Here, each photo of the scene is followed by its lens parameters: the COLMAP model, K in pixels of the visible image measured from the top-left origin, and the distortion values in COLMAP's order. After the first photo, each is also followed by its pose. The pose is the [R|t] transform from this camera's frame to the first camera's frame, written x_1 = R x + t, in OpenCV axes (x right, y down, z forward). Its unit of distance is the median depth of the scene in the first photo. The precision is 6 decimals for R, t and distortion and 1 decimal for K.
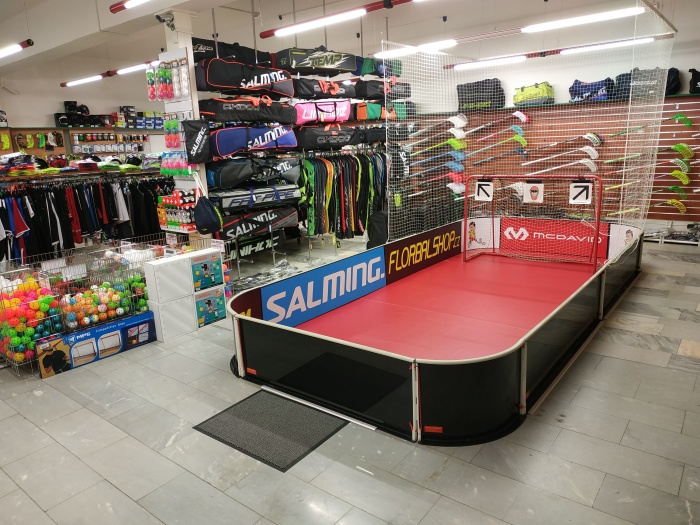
lens RADIAL K [[494.6, 0, 350.0], [0, 494.6, 262.5], [0, 0, 1]] dist [0.092144, -0.147769]
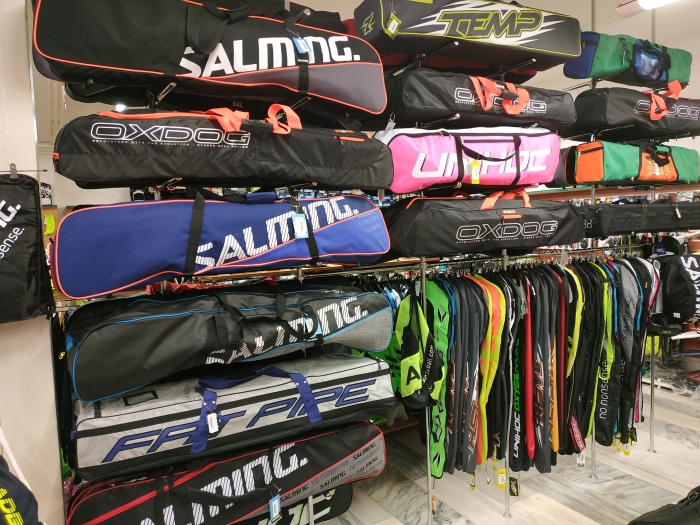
lens RADIAL K [[494.6, 0, 350.0], [0, 494.6, 262.5], [0, 0, 1]] dist [0.092144, -0.147769]
pose [[0.927588, 0.037042, -0.371764, -0.002869], [-0.092344, 0.986929, -0.132071, -0.166164], [0.362013, 0.156838, 0.918884, 0.625303]]
